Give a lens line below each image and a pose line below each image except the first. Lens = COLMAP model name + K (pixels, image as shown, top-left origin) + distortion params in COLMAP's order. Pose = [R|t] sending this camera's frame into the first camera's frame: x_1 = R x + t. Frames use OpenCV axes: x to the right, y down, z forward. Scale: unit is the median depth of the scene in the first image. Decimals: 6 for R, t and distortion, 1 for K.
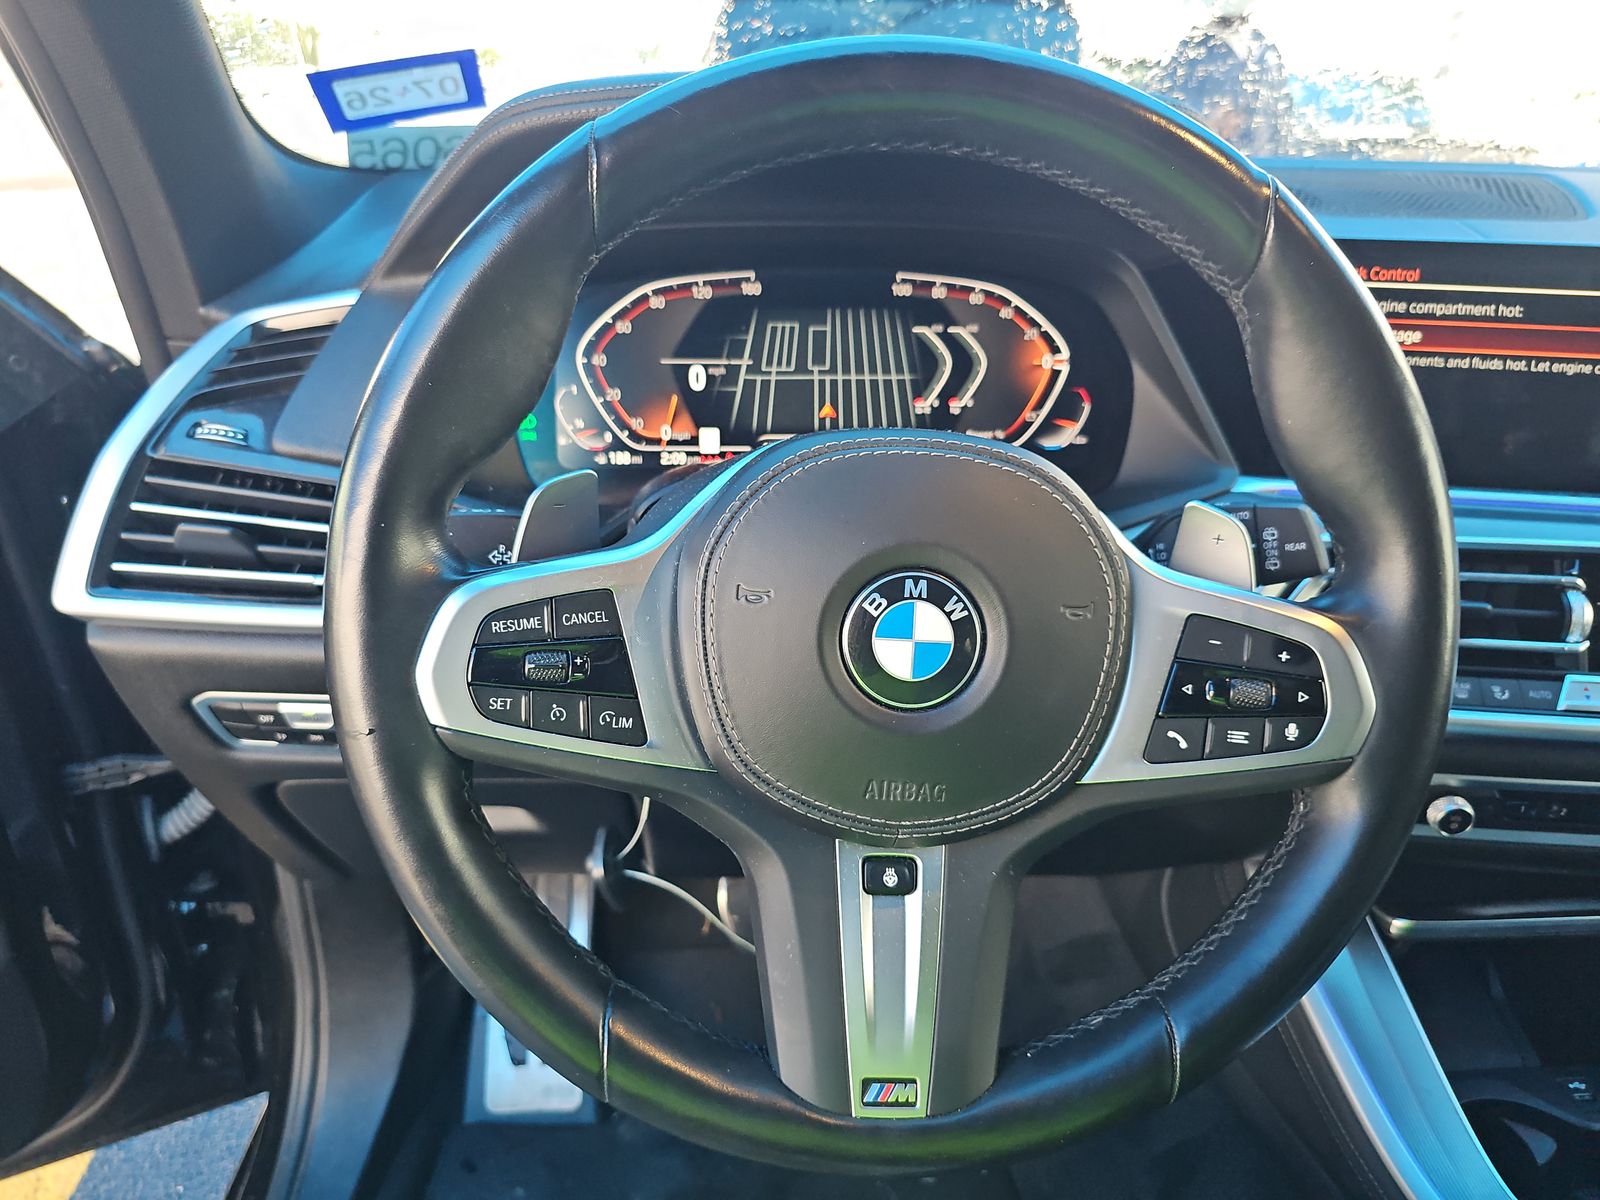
lens RADIAL K [[1075.9, 0, 831.2], [0, 1075.9, 607.4], [0, 0, 1]] dist [0.069796, -0.107846]
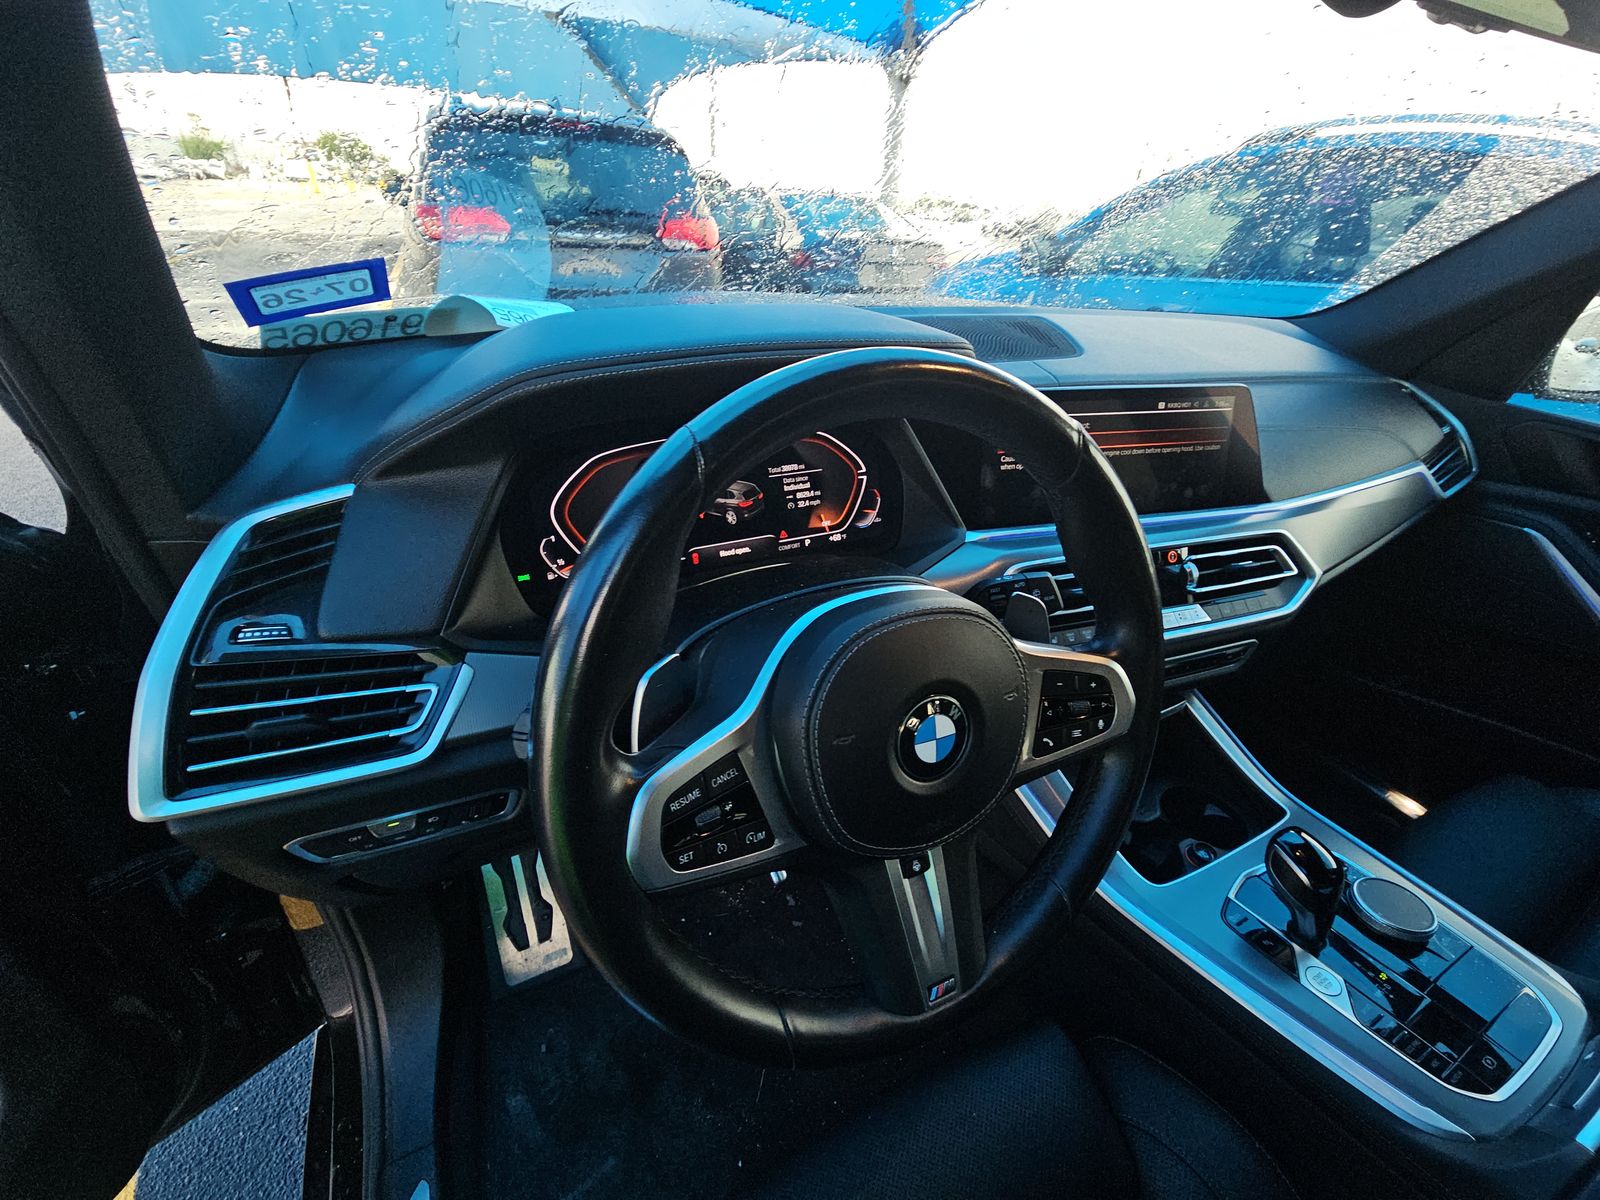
lens RADIAL K [[640.9, 0, 821.4], [0, 640.9, 595.4], [0, 0, 1]] dist [0.024184, -0.019139]
pose [[0.916333, -0.178594, 0.358383, -0.225963], [0.133192, 0.980005, 0.147815, -0.201517], [-0.377616, -0.087714, 0.921798, 0.118228]]
